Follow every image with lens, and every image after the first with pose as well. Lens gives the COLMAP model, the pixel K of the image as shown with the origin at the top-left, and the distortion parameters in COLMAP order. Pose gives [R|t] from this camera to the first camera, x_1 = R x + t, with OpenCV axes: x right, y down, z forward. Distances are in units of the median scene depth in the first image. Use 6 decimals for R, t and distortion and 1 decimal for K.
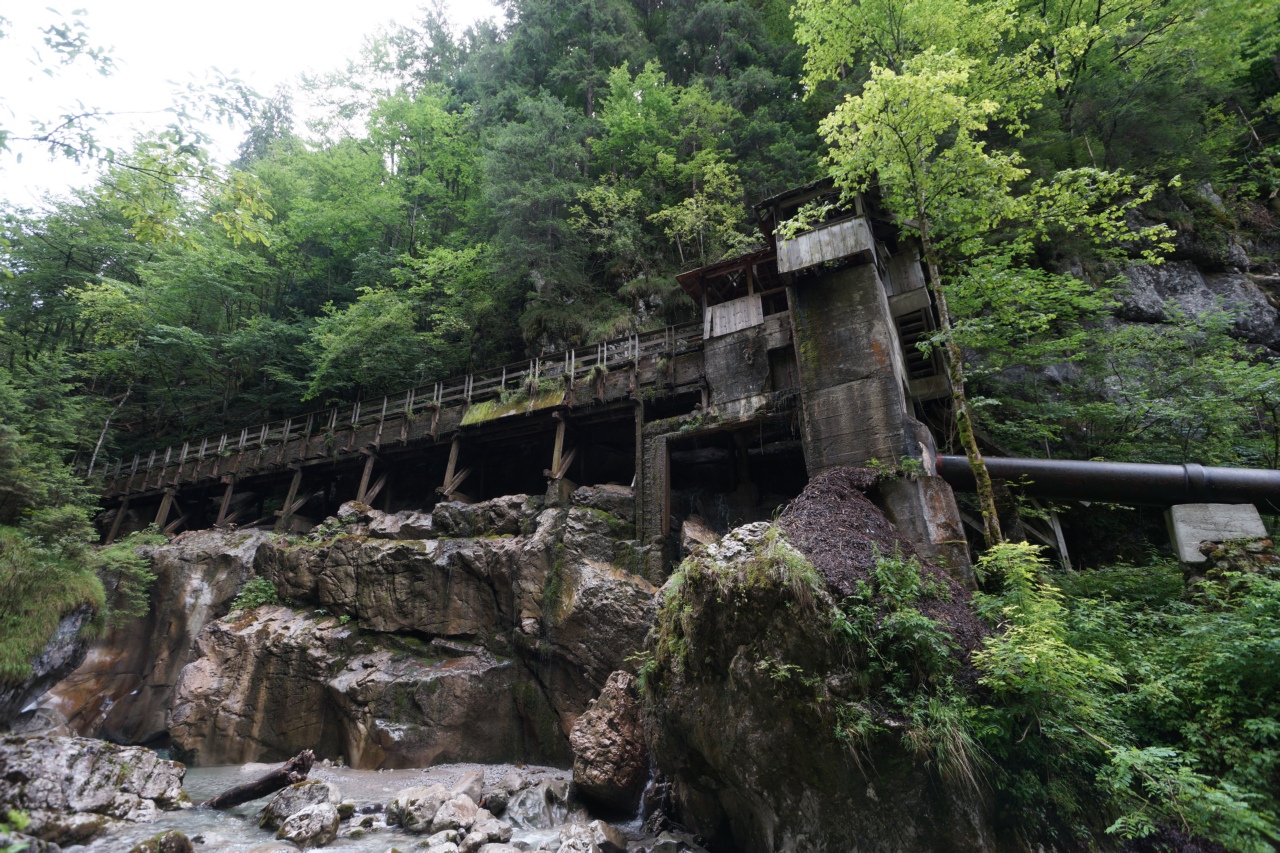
lens RADIAL K [[613.5, 0, 640.0], [0, 613.5, 426.5], [0, 0, 1]] dist [-0.041617, 0.018720]
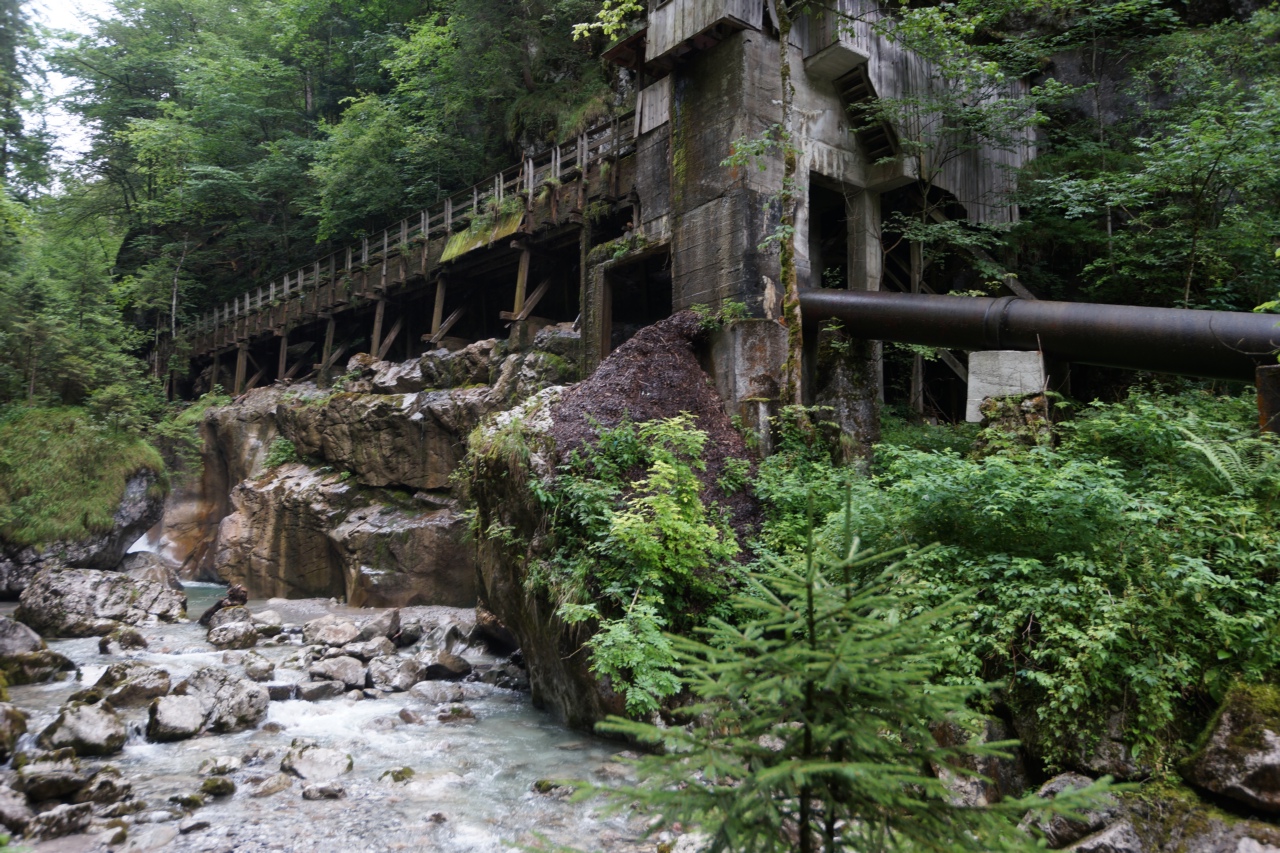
lens RADIAL K [[935.1, 0, 640.0], [0, 935.1, 426.5], [0, 0, 1]] dist [-0.001739, 0.008384]
pose [[0.918606, -0.030431, -0.394001, 0.604576], [0.141536, 0.956223, 0.256135, -0.097169], [0.368959, -0.291053, 0.882699, -0.192906]]
